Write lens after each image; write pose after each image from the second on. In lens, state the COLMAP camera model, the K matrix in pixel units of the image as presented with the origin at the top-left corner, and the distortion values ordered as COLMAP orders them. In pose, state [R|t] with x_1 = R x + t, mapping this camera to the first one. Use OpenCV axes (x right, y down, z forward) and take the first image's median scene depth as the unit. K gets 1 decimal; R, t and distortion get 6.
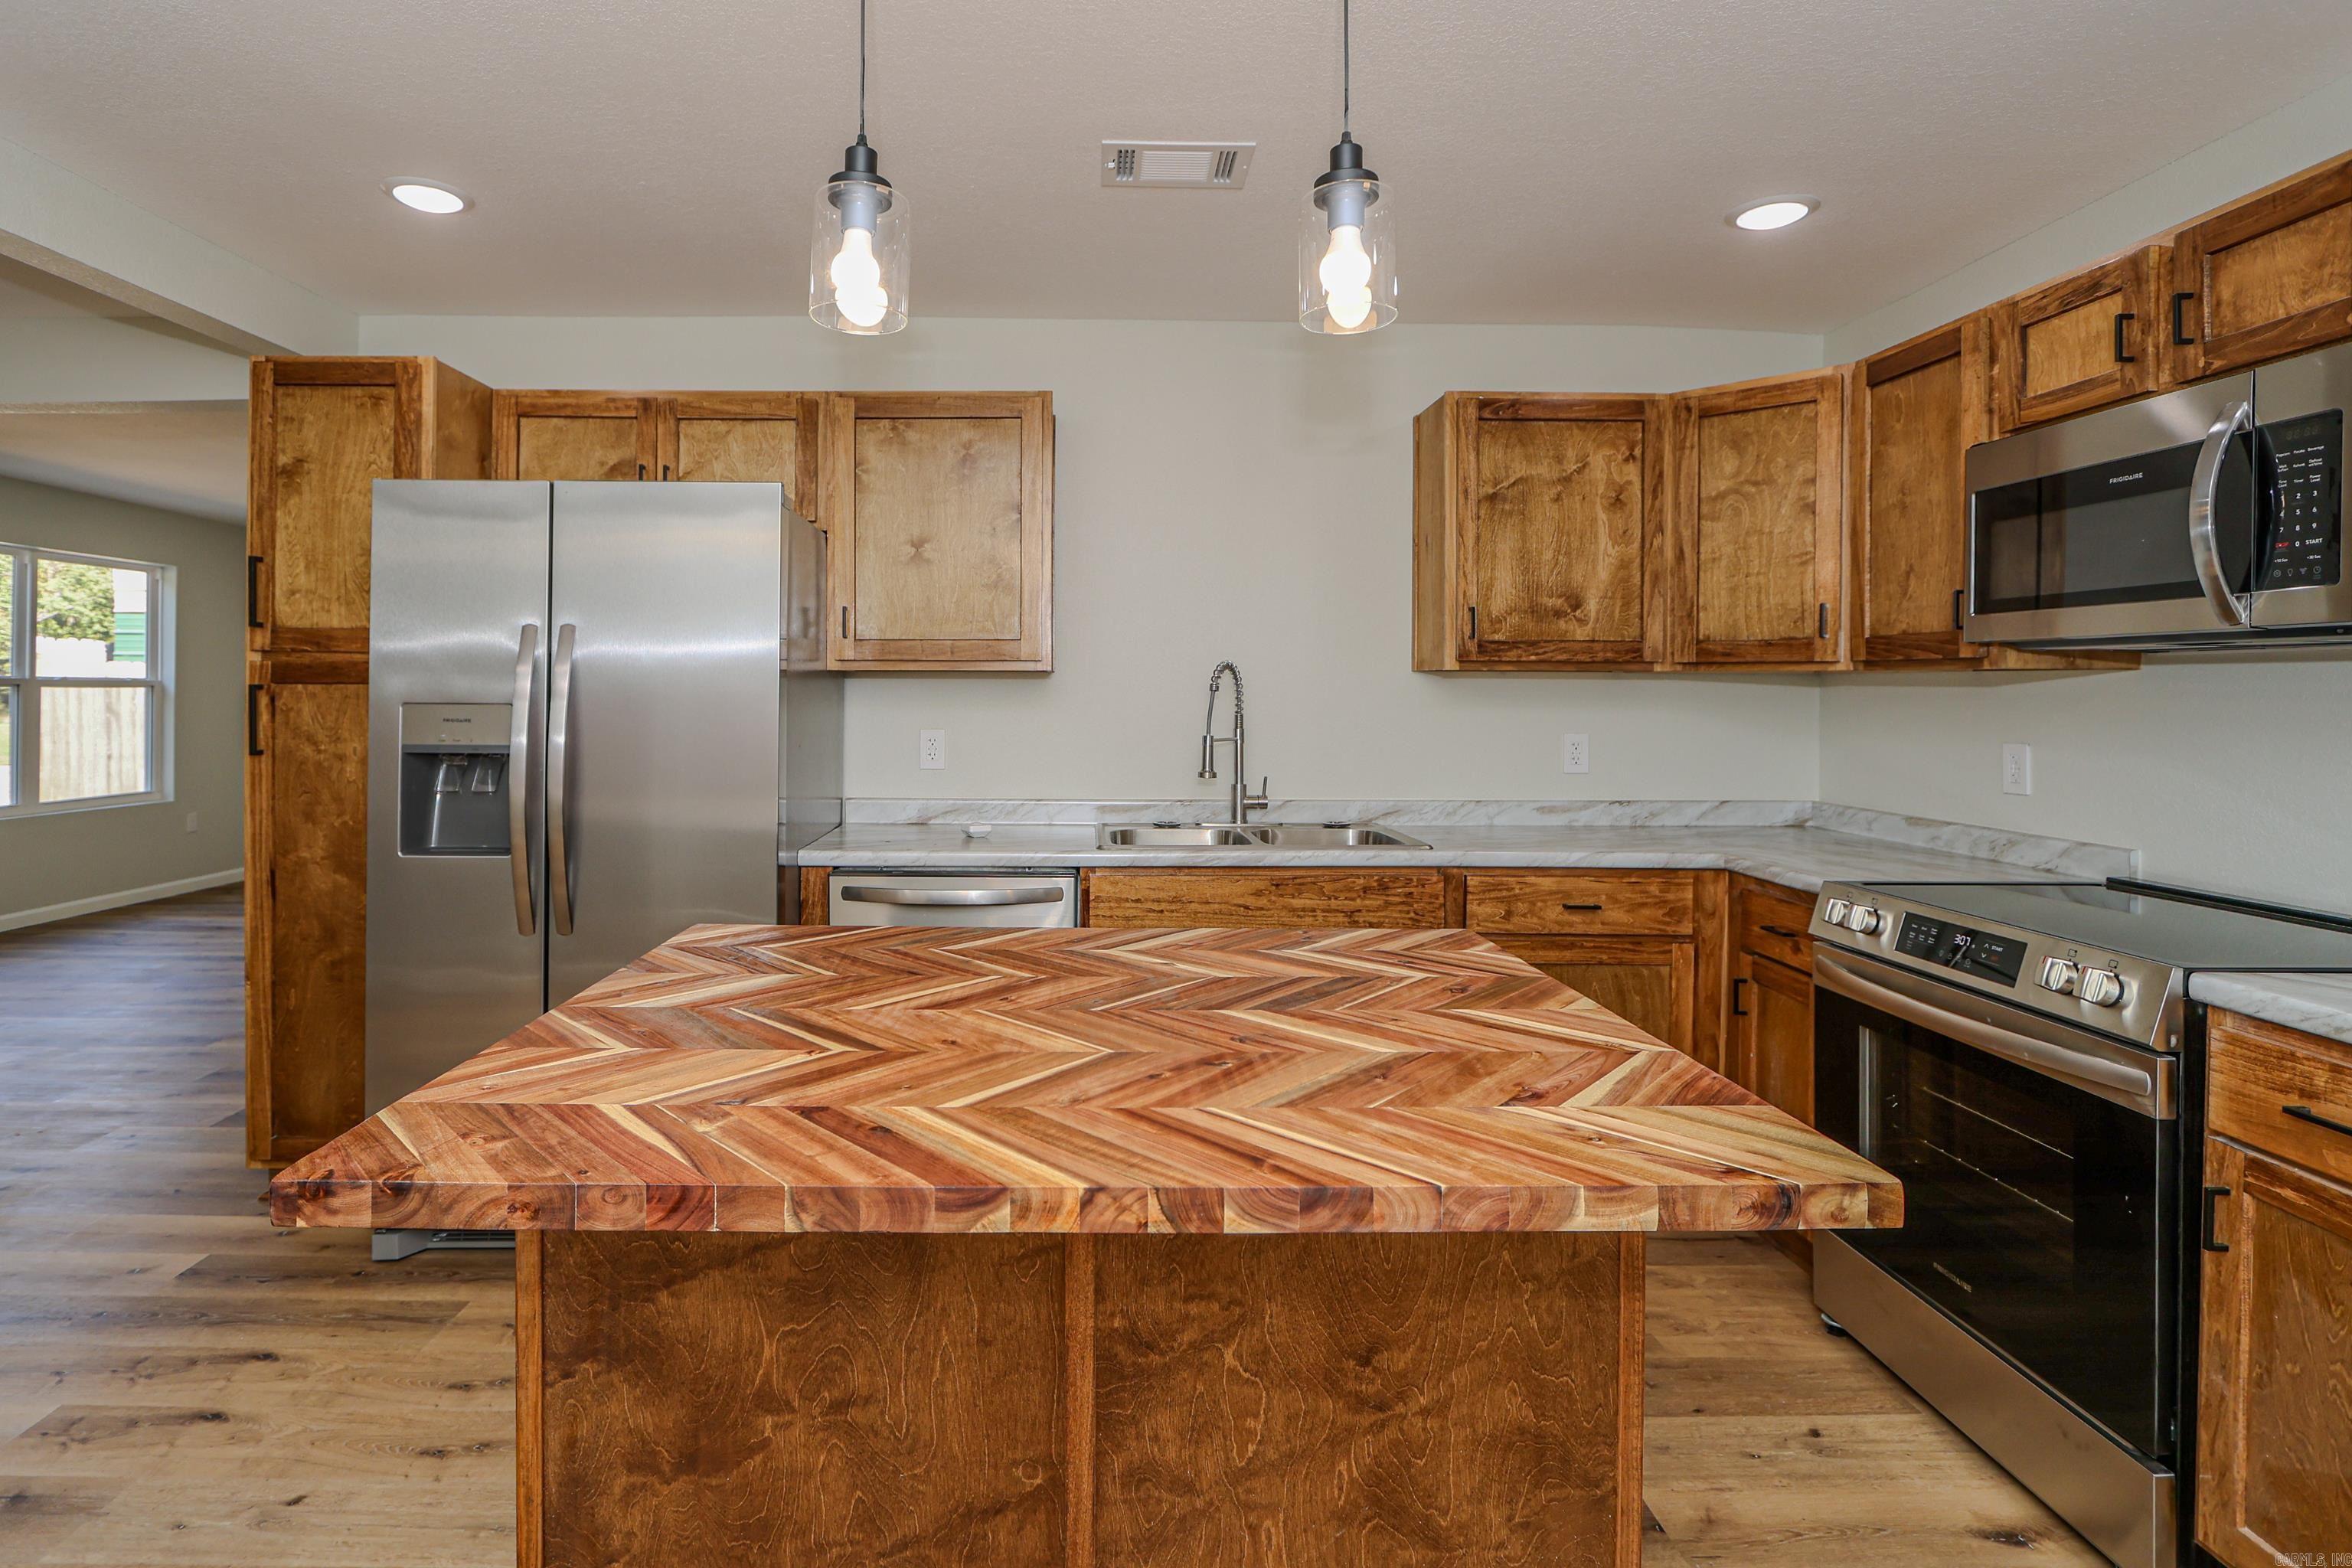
lens RADIAL K [[1138.6, 0, 1081.9], [0, 1138.6, 687.8], [0, 0, 1]] dist [-0.014818, -0.000353]
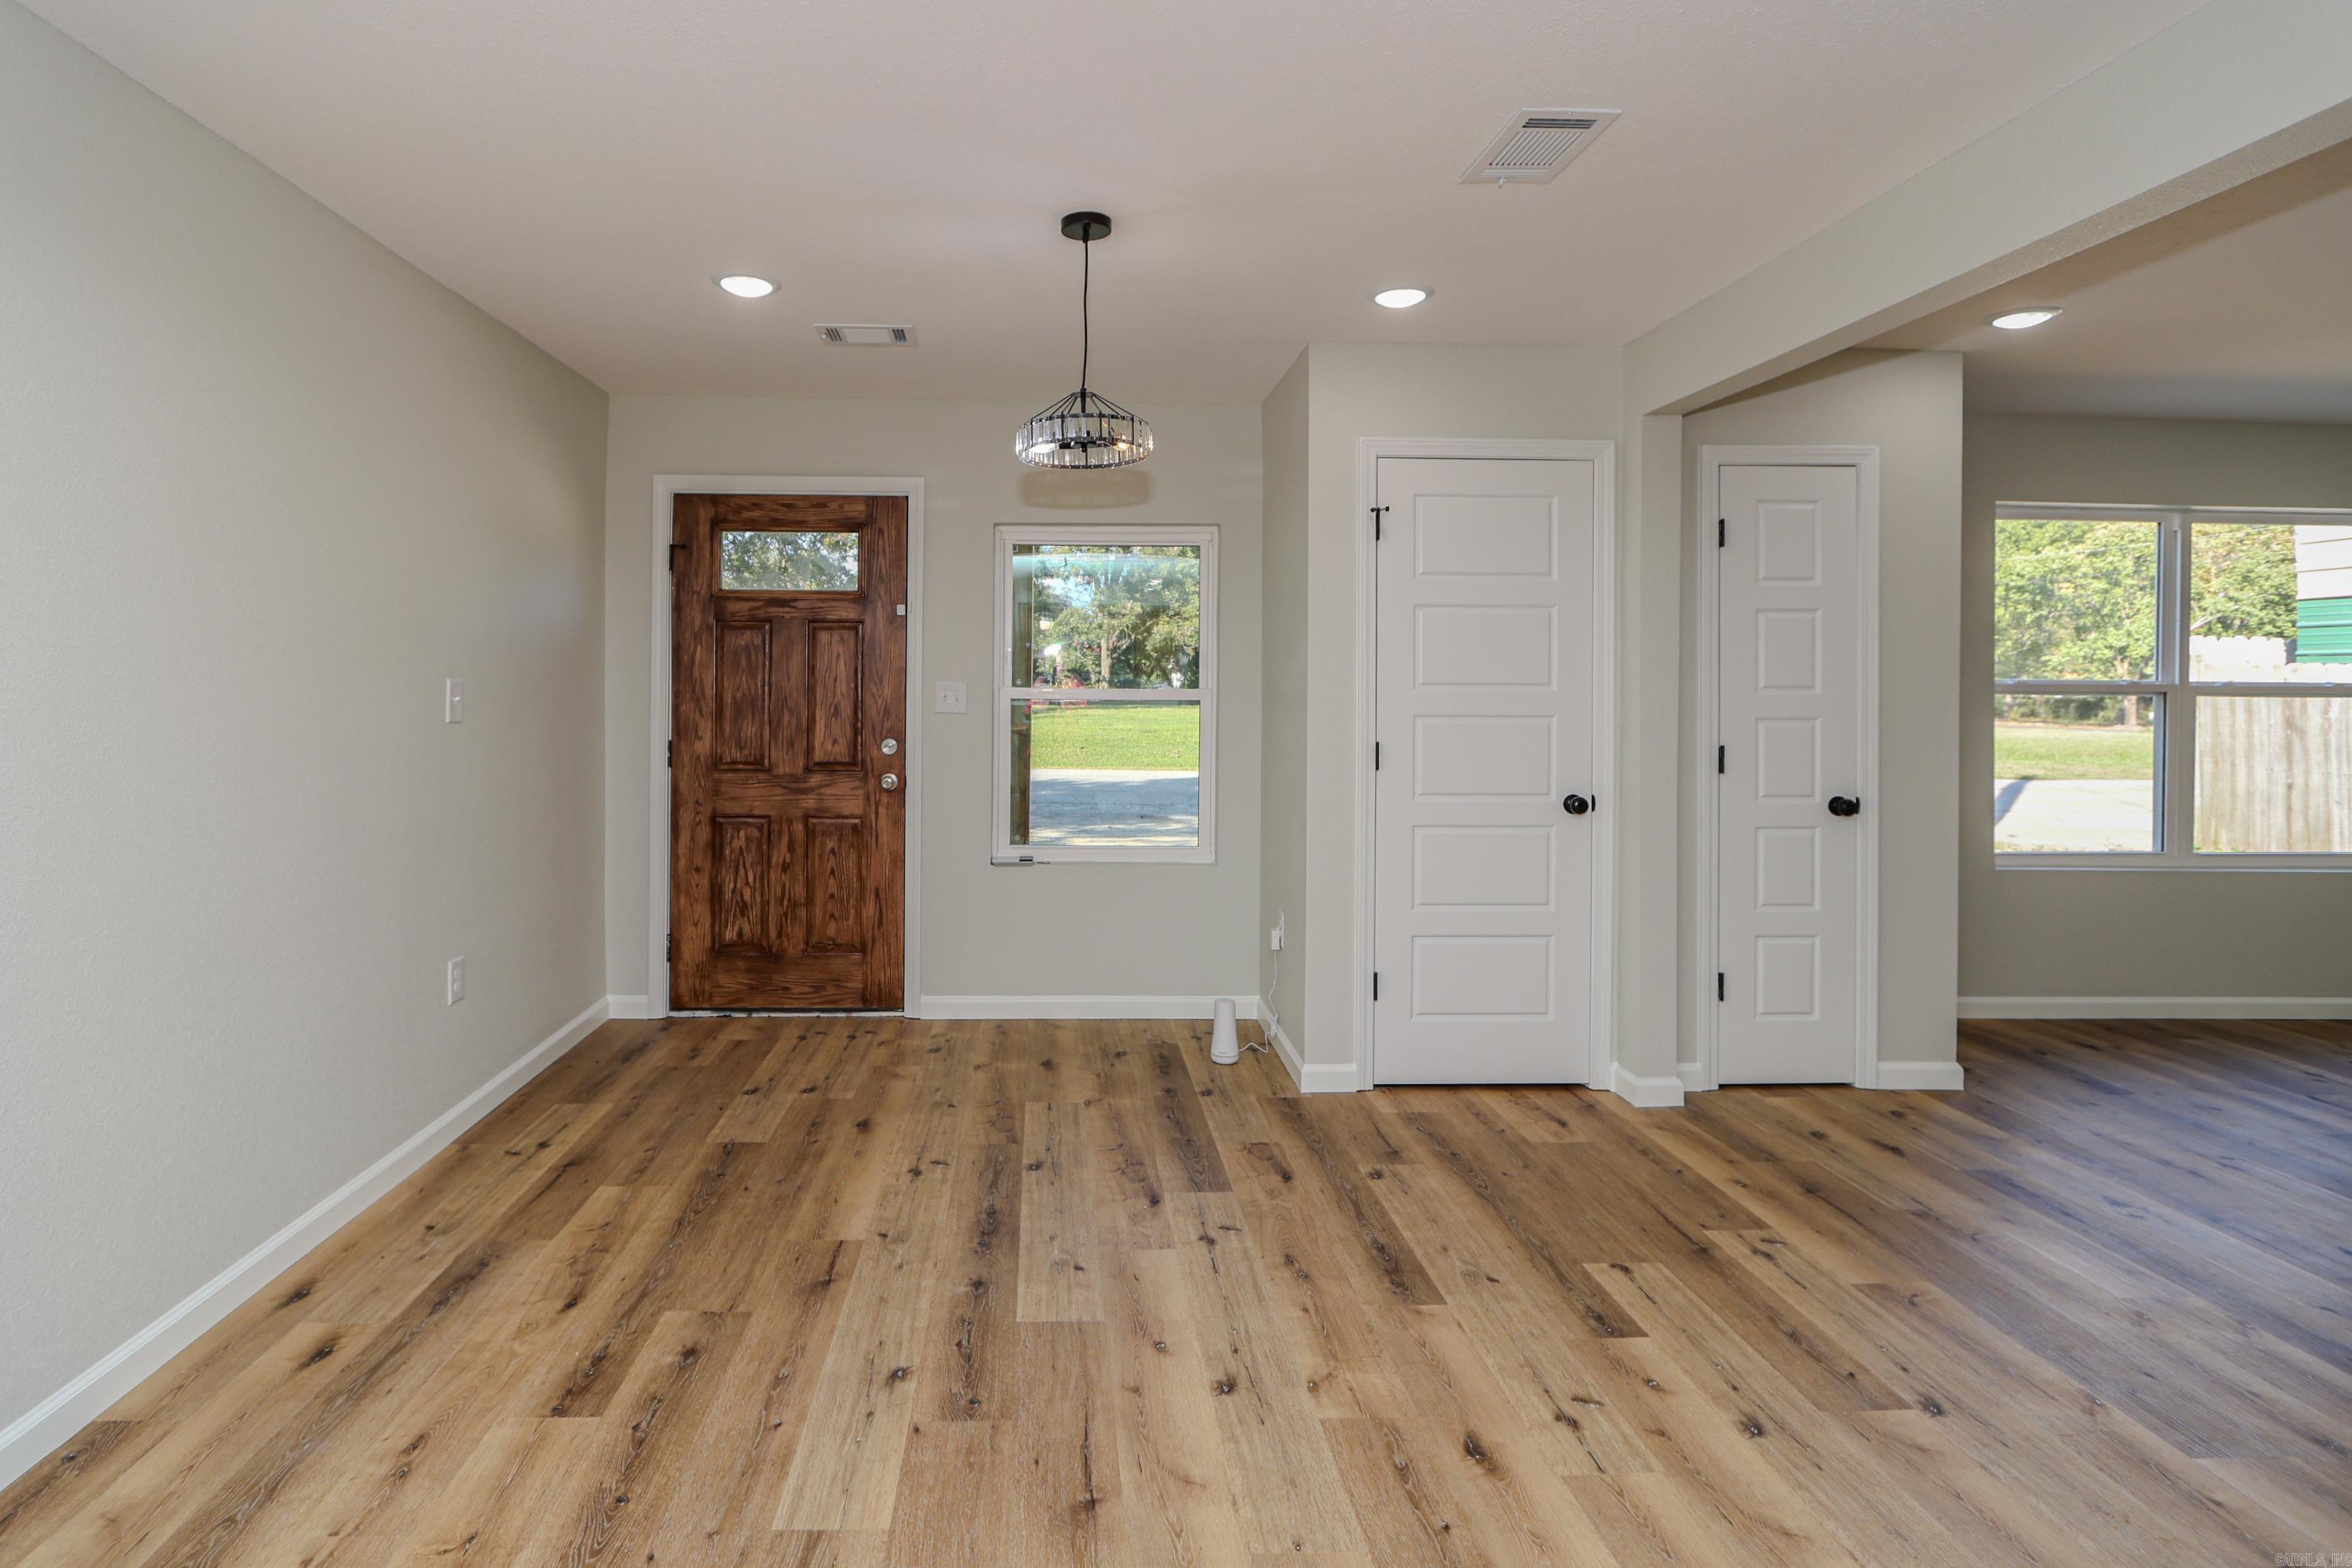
lens RADIAL K [[1138.6, 0, 1081.9], [0, 1138.6, 687.8], [0, 0, 1]] dist [-0.014818, -0.000353]
pose [[0.037863, -0.003710, -0.999276, -0.472944], [-0.003932, 0.999985, -0.003861, -0.001273], [0.999275, 0.004076, 0.037847, 0.523875]]
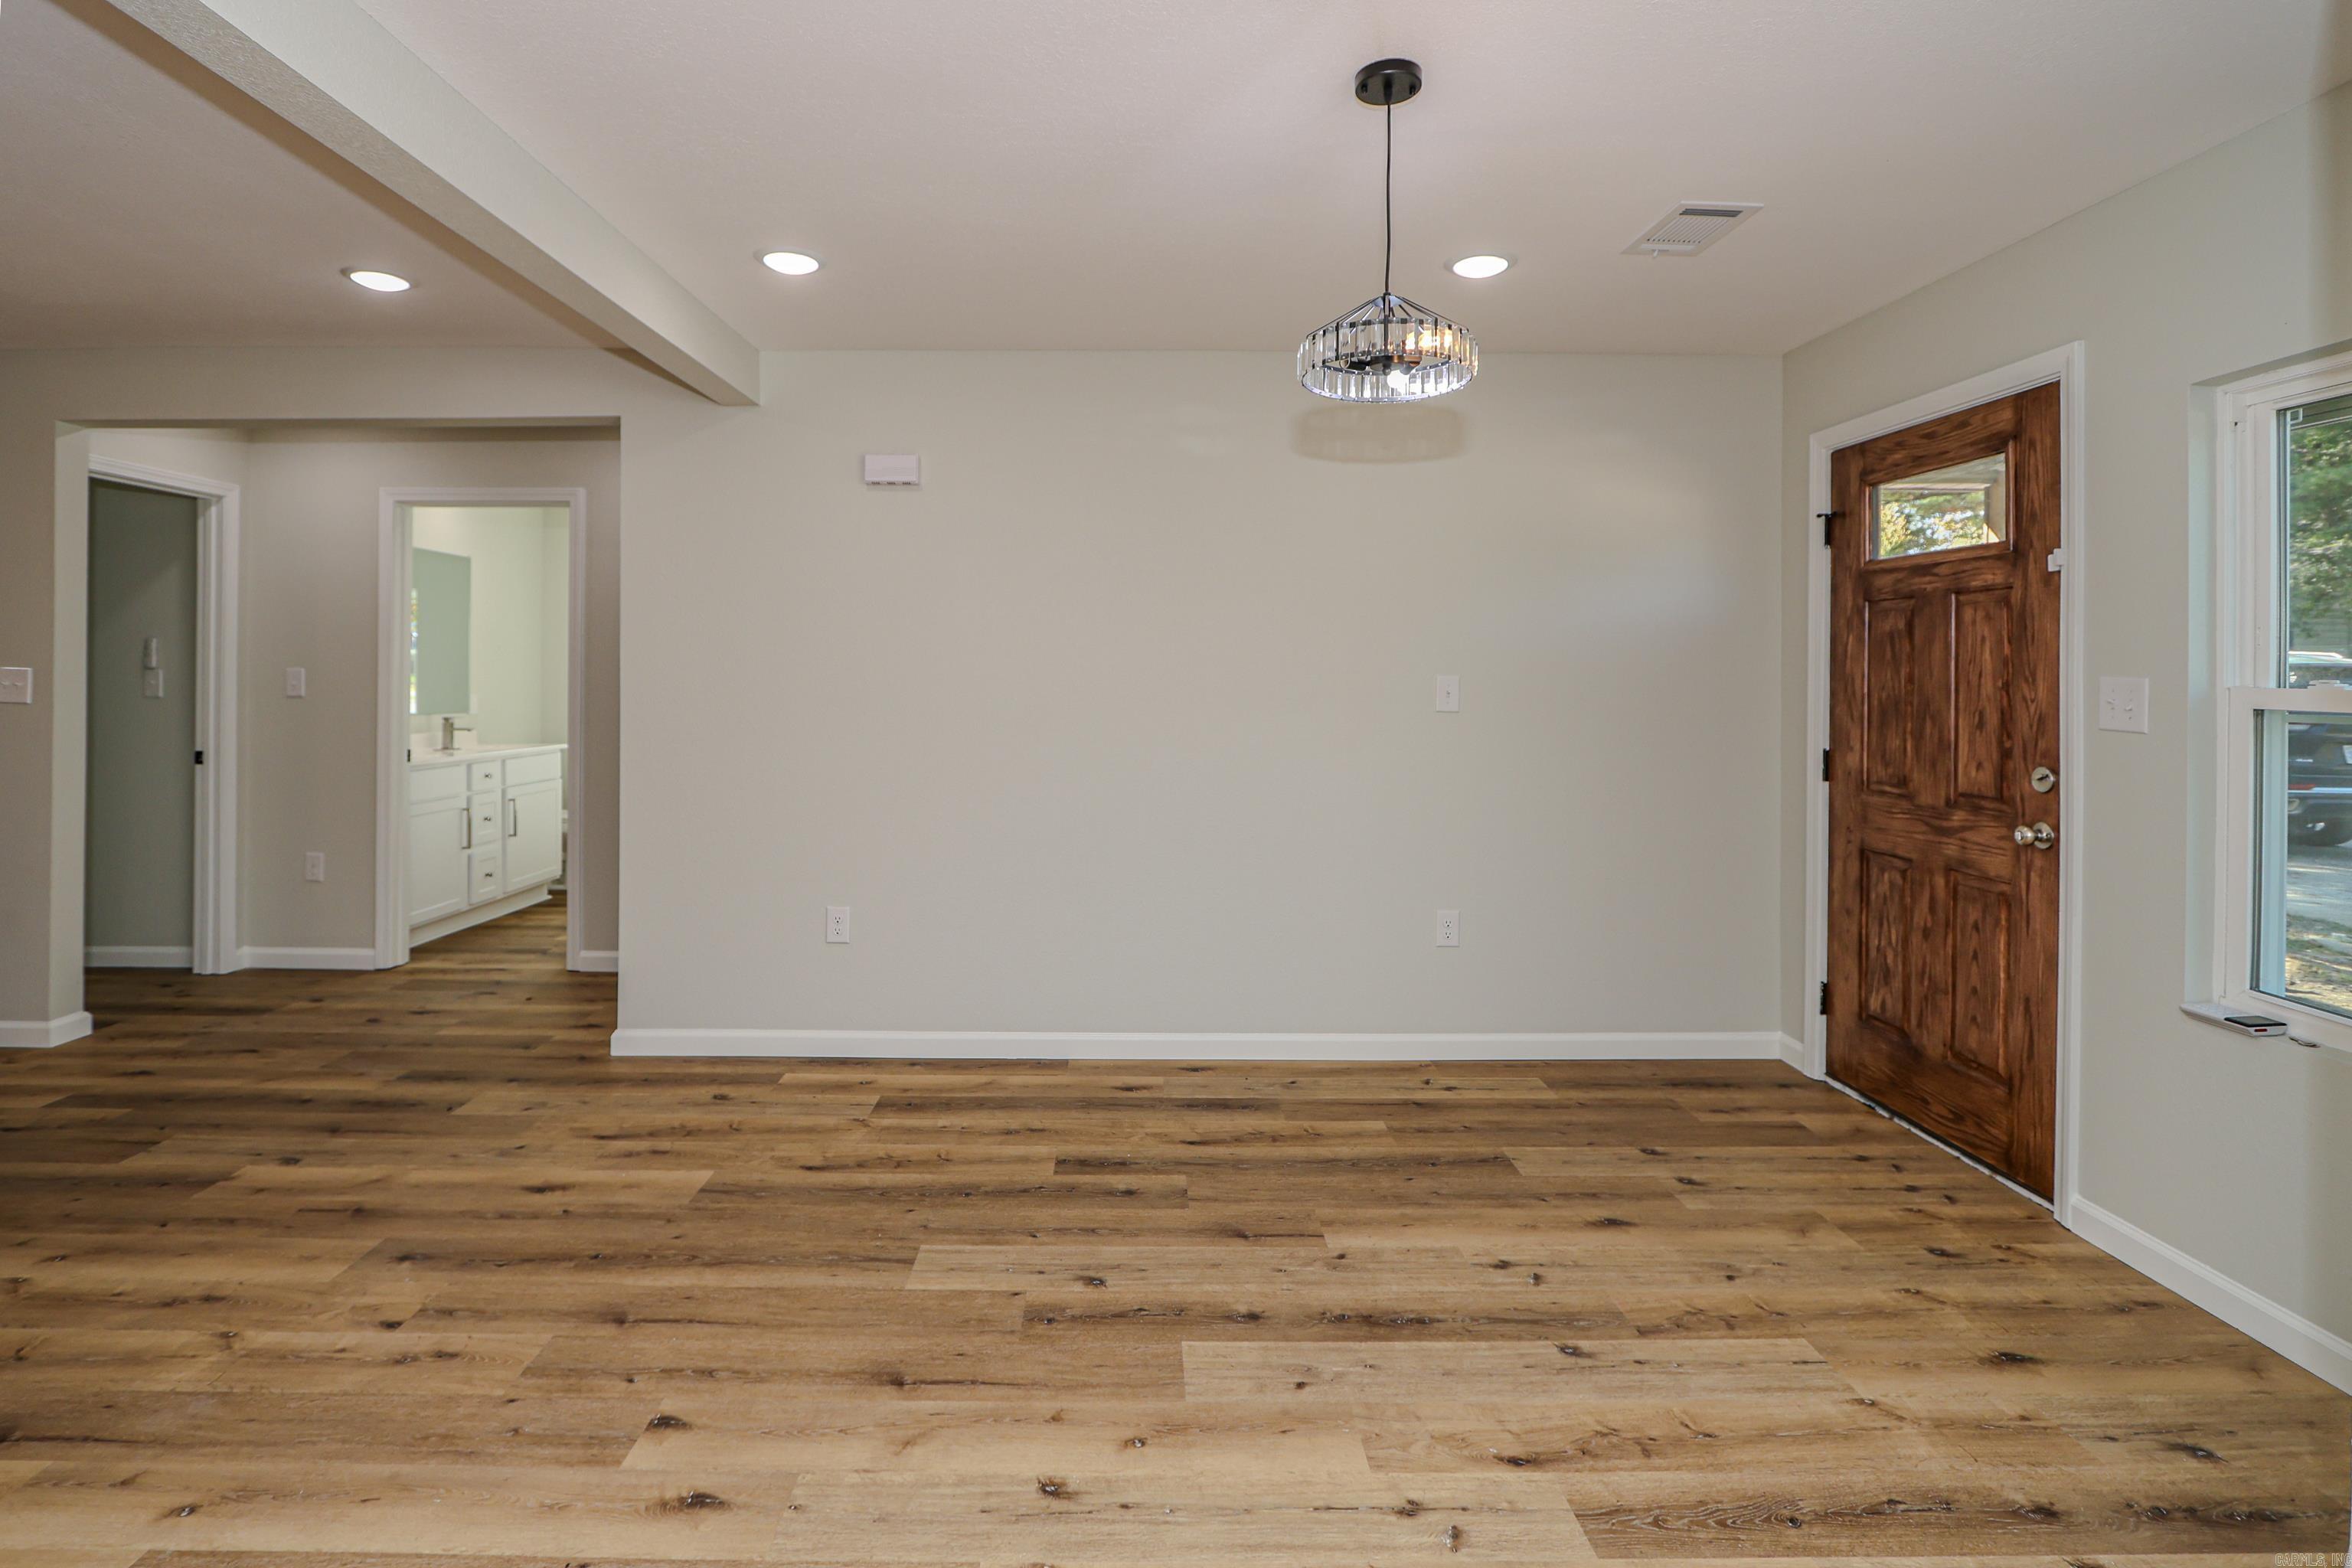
lens RADIAL K [[1101.2, 0, 1124.4], [0, 1101.2, 681.5], [0, 0, 1]] dist [-0.015204, 0.000586]
pose [[-0.999869, -0.011321, -0.011574, -1.225644], [-0.011328, 0.999936, 0.000610, -0.002326], [0.011567, 0.000741, -0.999933, 1.249809]]
